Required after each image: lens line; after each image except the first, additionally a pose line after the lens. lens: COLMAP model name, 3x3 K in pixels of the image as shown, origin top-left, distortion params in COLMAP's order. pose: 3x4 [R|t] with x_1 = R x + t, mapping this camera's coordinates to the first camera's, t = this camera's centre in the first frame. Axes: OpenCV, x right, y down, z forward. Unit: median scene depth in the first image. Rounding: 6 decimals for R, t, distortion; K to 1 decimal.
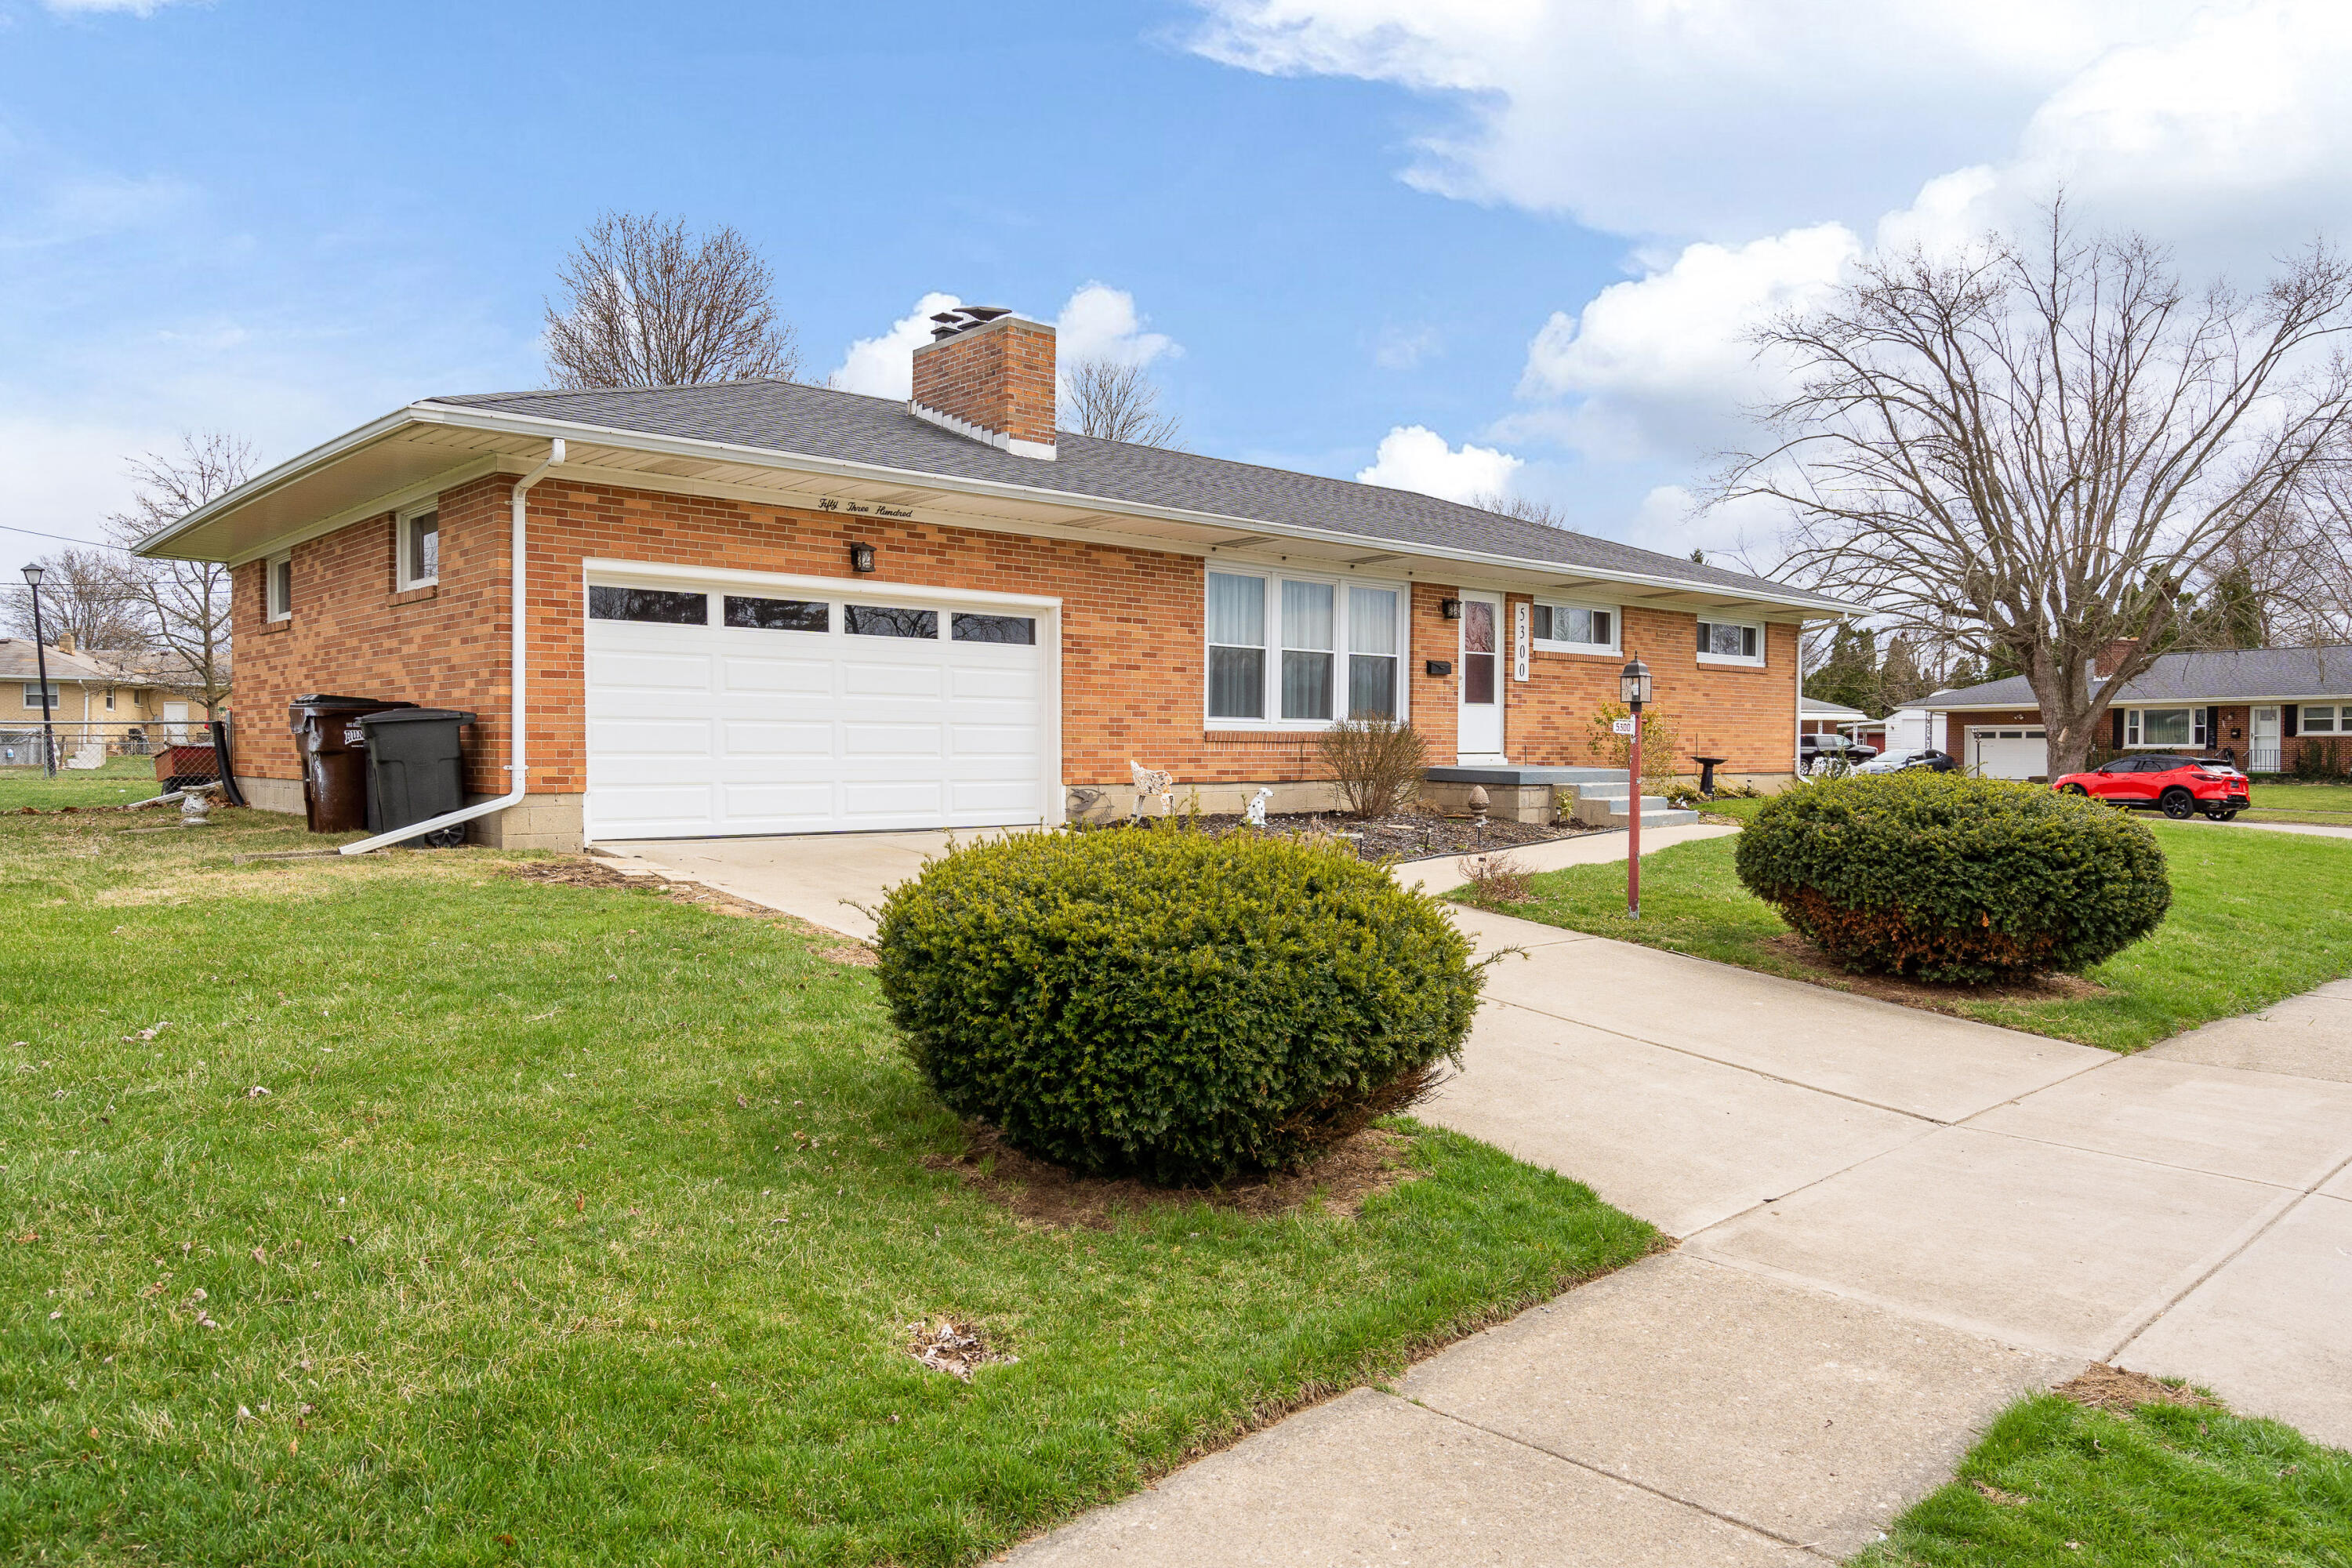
lens RADIAL K [[1573.0, 0, 1176.0], [0, 1573.0, 784.0], [0, 0, 1]] dist [-0.000066, -0.000142]
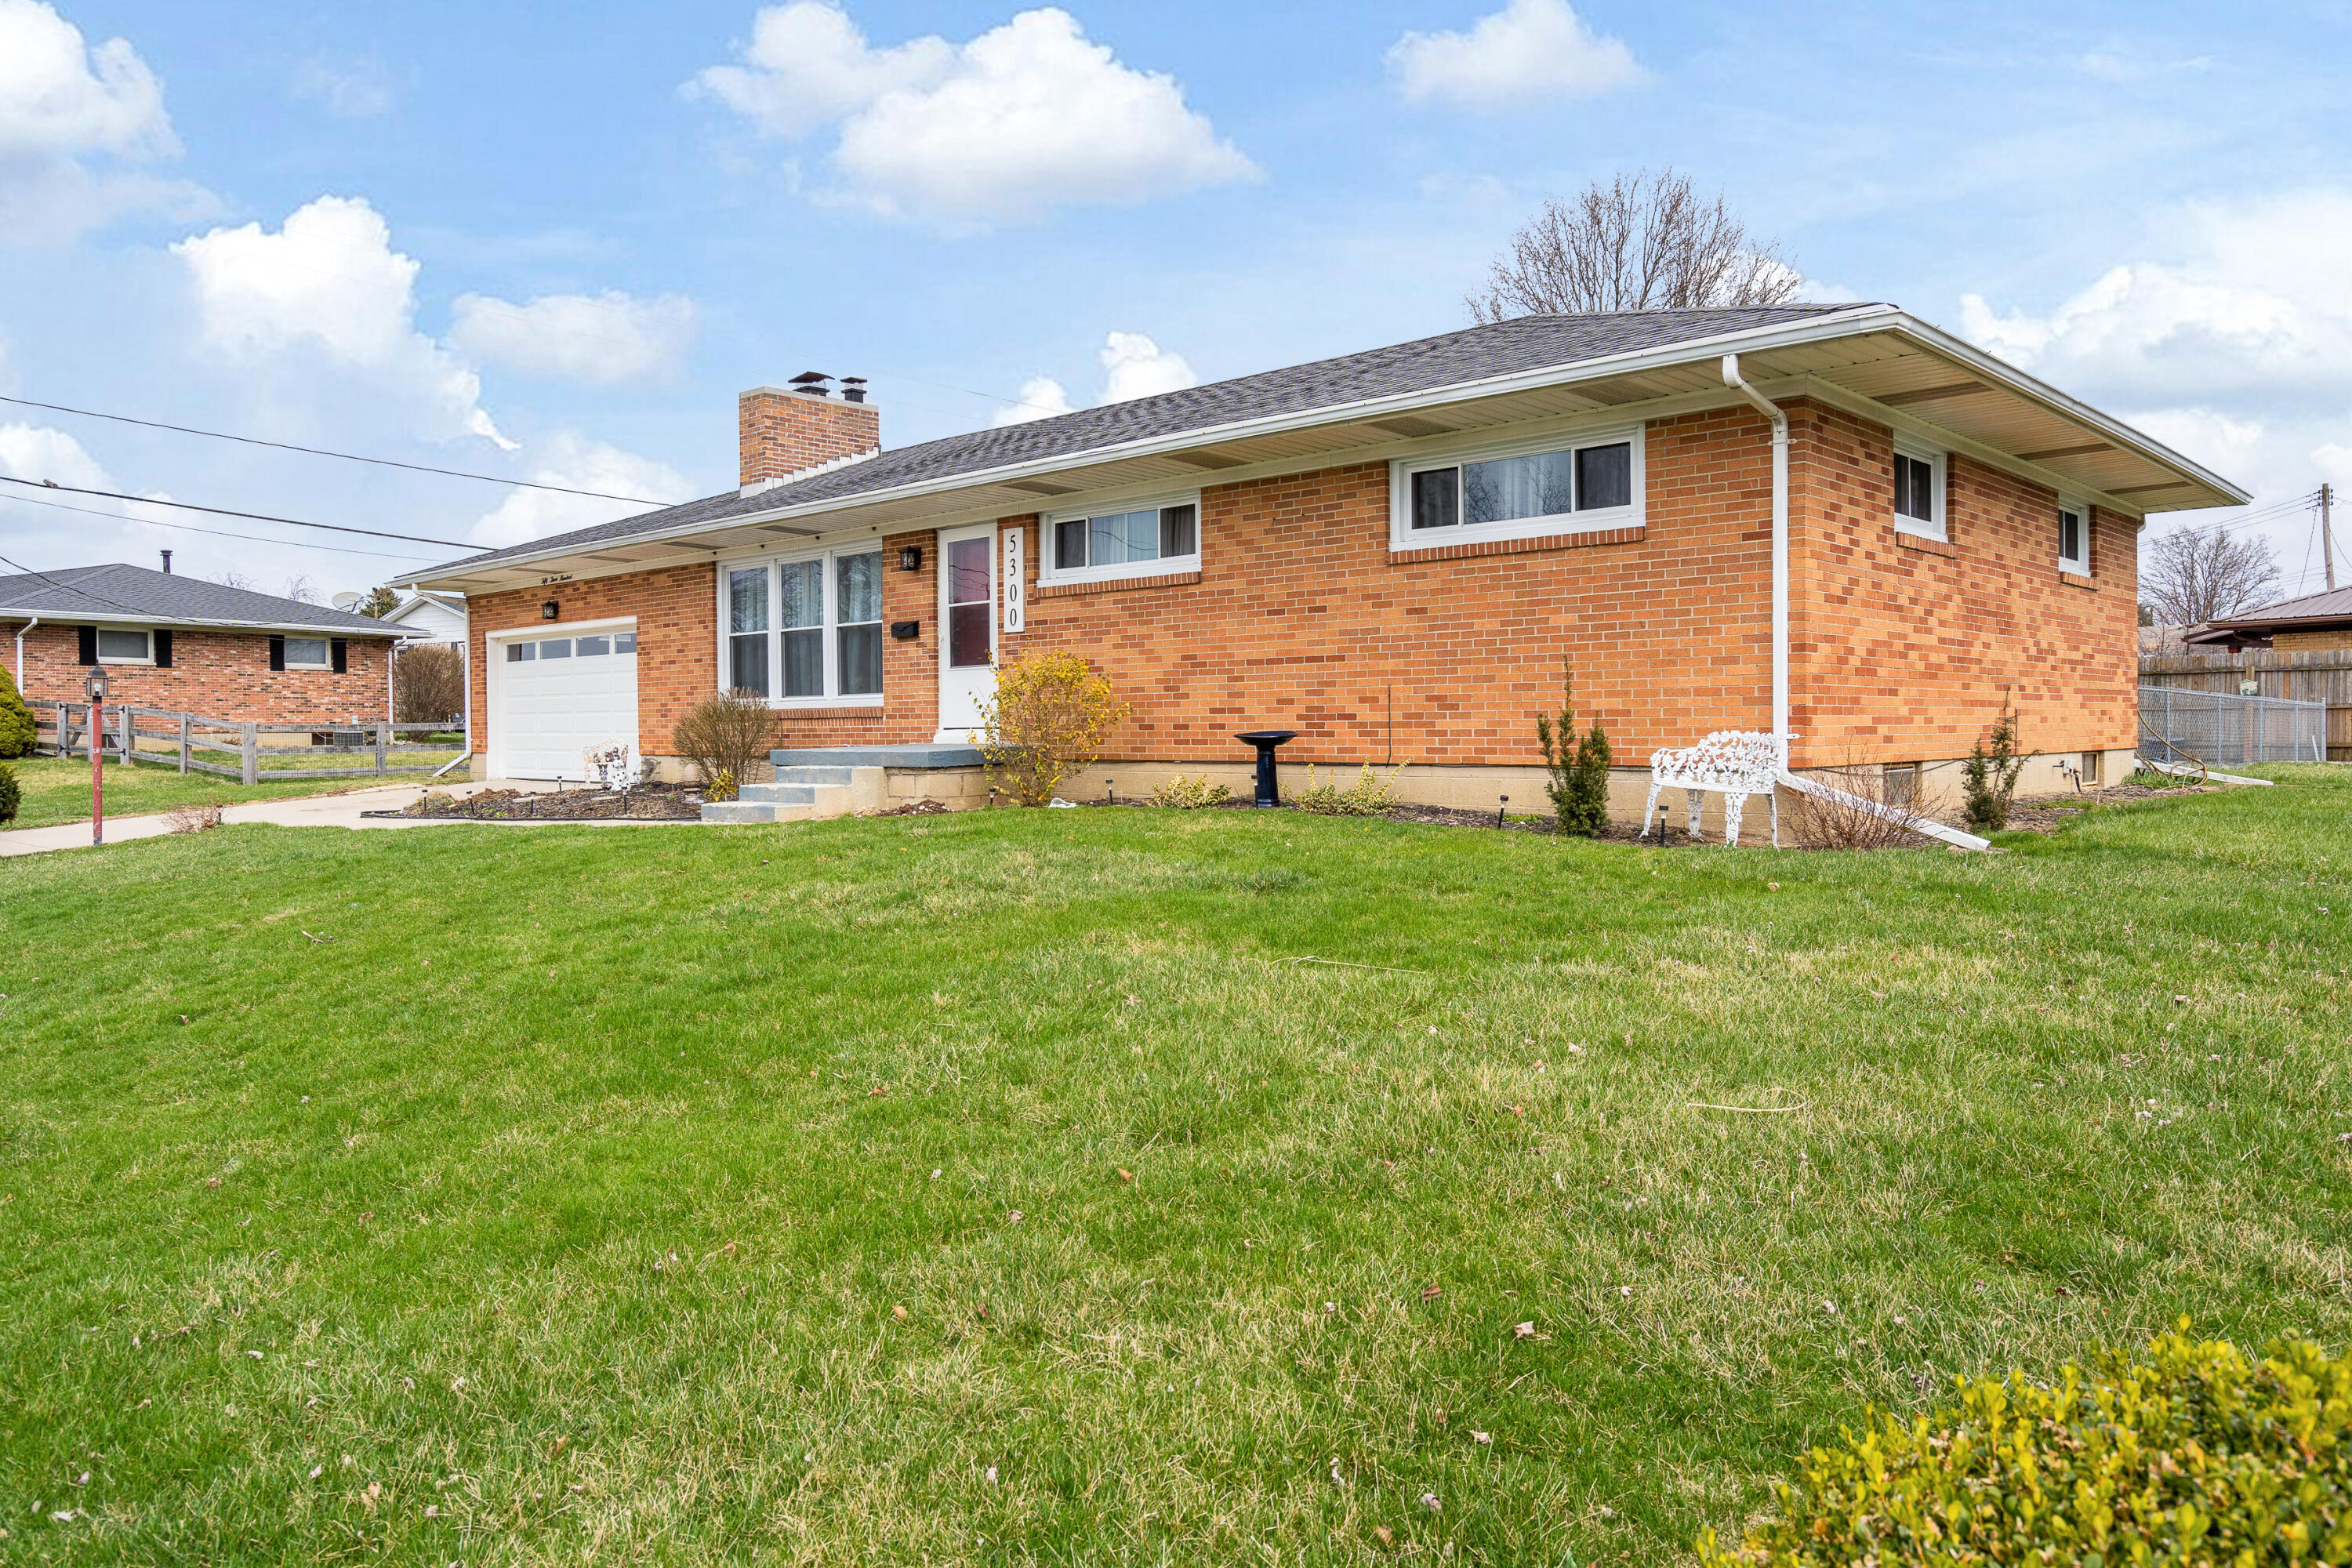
lens RADIAL K [[1573.0, 0, 1176.0], [0, 1573.0, 784.0], [0, 0, 1]] dist [-0.000066, -0.000142]
pose [[0.068420, 0.031539, -0.997158, 1.007567], [-0.015790, 0.999409, 0.030527, -0.017493], [0.997532, 0.013656, 0.068877, 1.057288]]
